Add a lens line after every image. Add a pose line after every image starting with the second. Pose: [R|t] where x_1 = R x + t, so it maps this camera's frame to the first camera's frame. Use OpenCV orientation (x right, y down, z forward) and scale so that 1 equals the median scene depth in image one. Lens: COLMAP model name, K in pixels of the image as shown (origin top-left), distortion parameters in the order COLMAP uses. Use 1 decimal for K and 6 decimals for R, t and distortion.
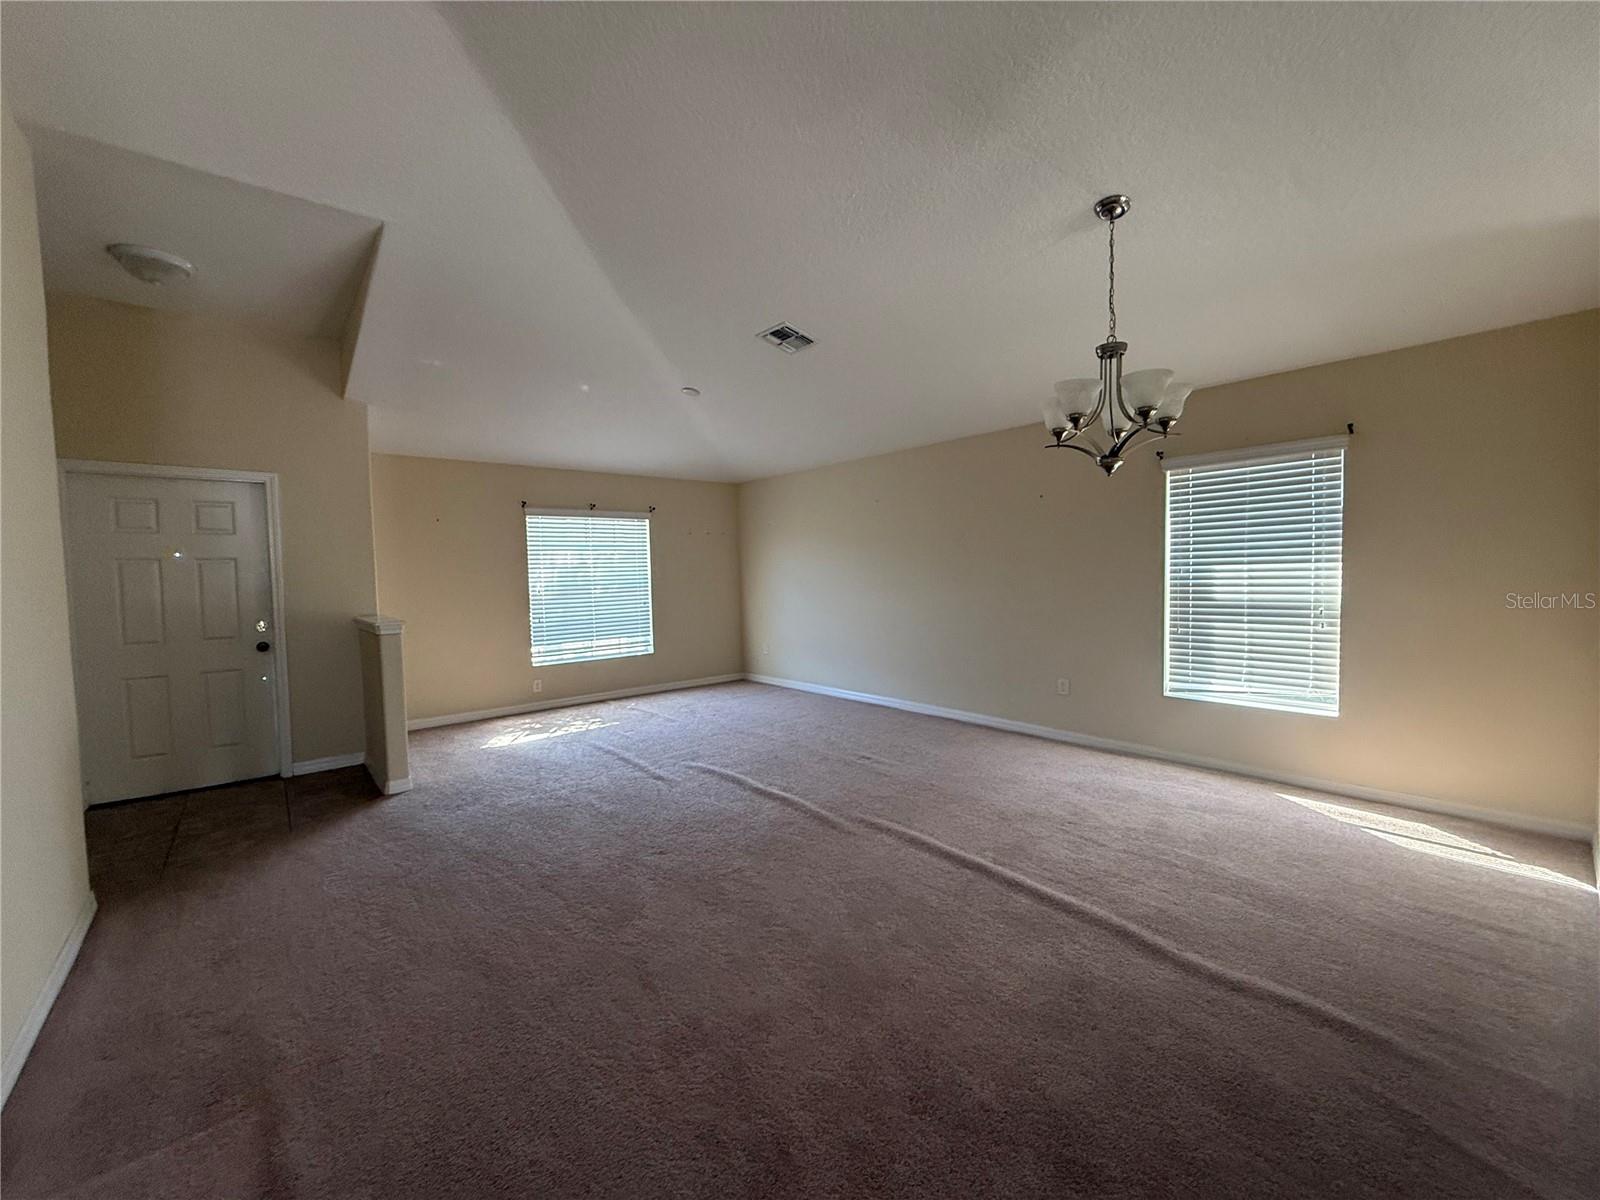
lens RADIAL K [[641.3, 0, 793.4], [0, 641.3, 601.2], [0, 0, 1]] dist [0.000551, 0.001029]
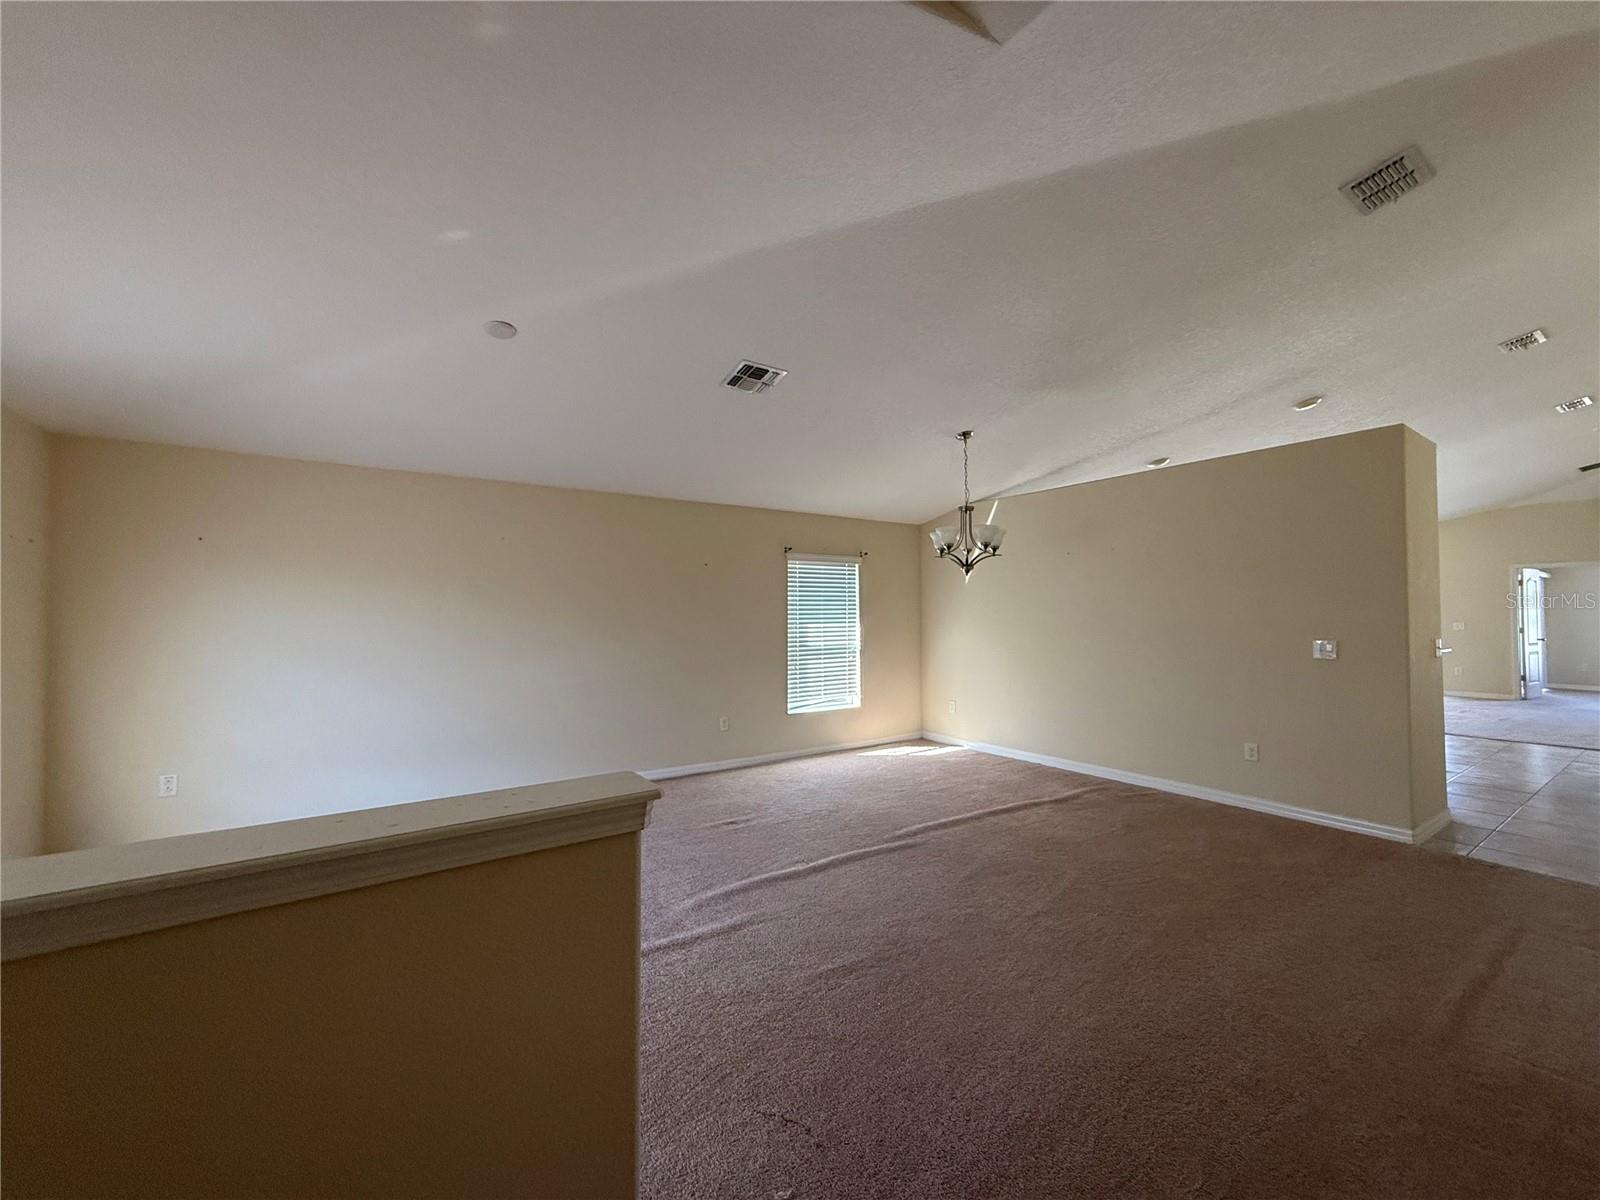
lens RADIAL K [[641.3, 0, 799.2], [0, 641.3, 601.3], [0, 0, 1]] dist [0.000551, 0.001029]
pose [[0.103591, 0.043123, 0.993685, -0.923054], [0.048050, 0.997676, -0.048306, -0.037700], [-0.993459, 0.052751, 0.101278, 0.862664]]
